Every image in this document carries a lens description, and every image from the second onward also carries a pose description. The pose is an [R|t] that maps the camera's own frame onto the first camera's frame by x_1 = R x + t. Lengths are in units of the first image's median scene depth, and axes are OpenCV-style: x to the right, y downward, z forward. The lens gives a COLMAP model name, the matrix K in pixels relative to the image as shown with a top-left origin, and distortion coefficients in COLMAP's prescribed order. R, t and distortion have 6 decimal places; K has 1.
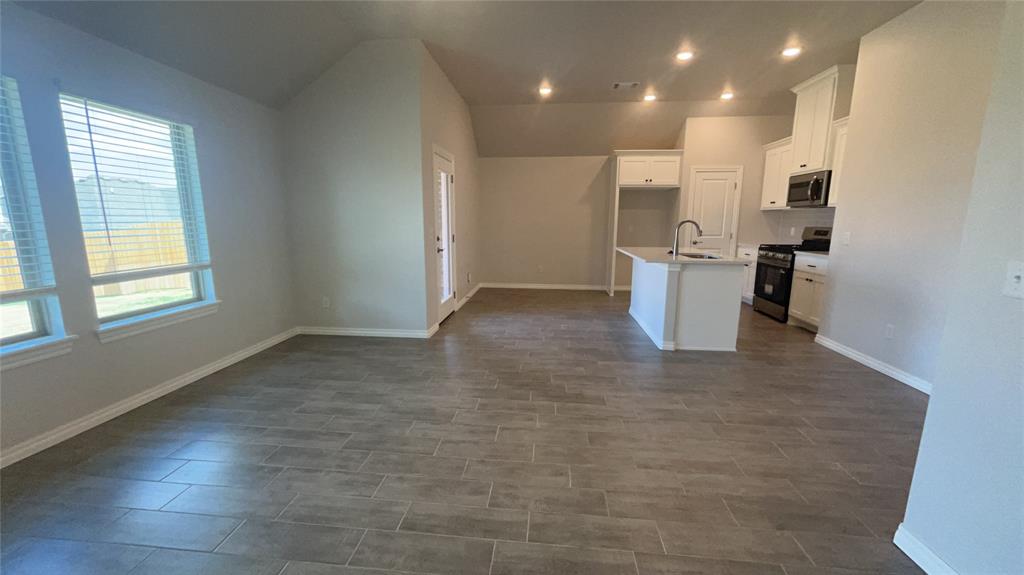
lens RADIAL K [[402.4, 0, 510.8], [0, 402.4, 289.2], [0, 0, 1]] dist [-0.000804, 0.000268]
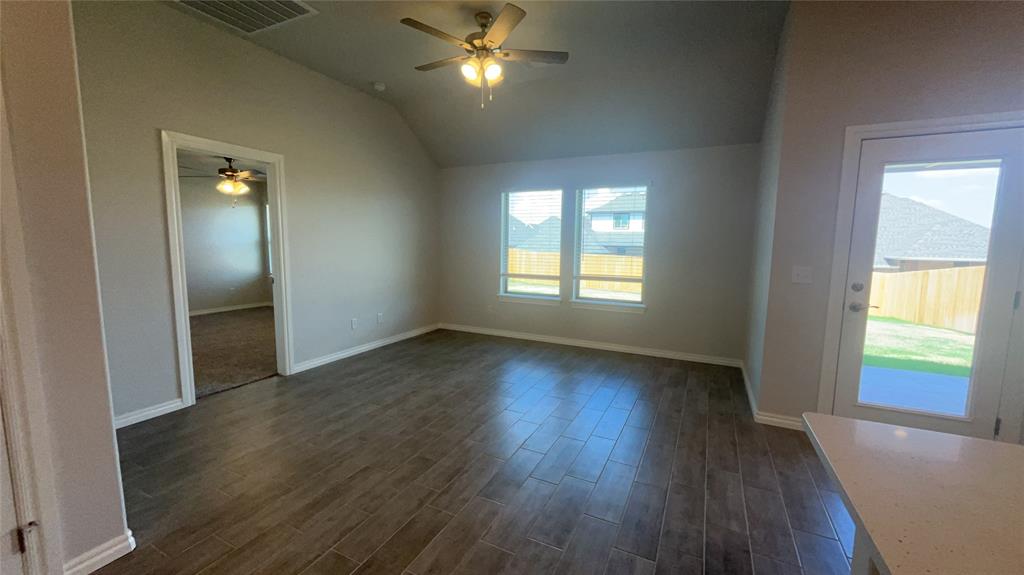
lens RADIAL K [[402.4, 0, 507.9], [0, 402.4, 289.4], [0, 0, 1]] dist [-0.000804, 0.000268]
pose [[-0.352345, 0.096540, -0.930878, 0.413275], [-0.183380, 0.968261, 0.169828, -0.100230], [0.917728, 0.230543, -0.323458, 0.568820]]
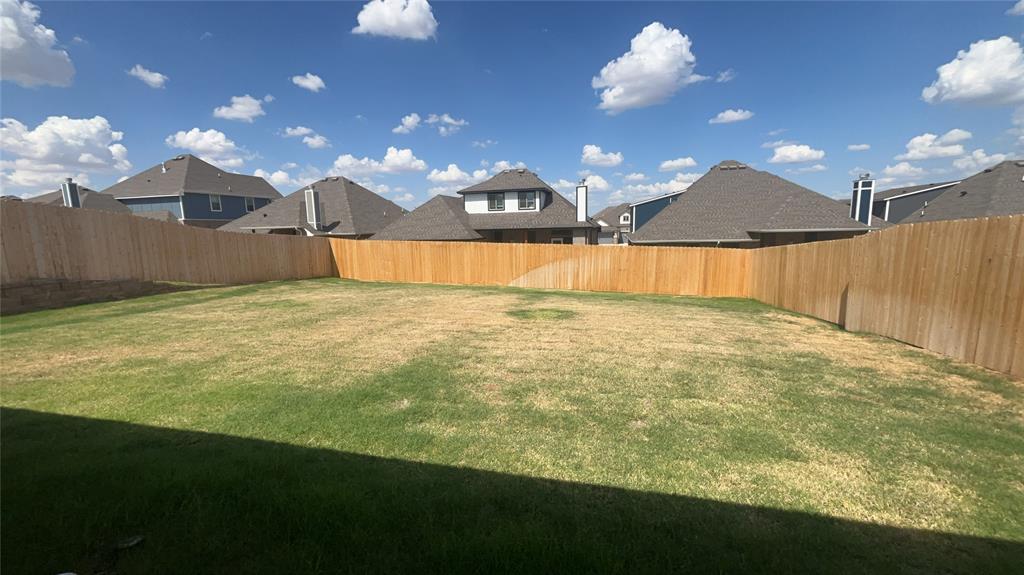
lens RADIAL K [[402.4, 0, 512.7], [0, 402.4, 288.2], [0, 0, 1]] dist [-0.000804, 0.000268]
pose [[-0.139698, 0.144305, -0.979623, 0.286775], [-0.154380, 0.974052, 0.165500, -0.110543], [0.978086, 0.174354, -0.113795, 0.626788]]
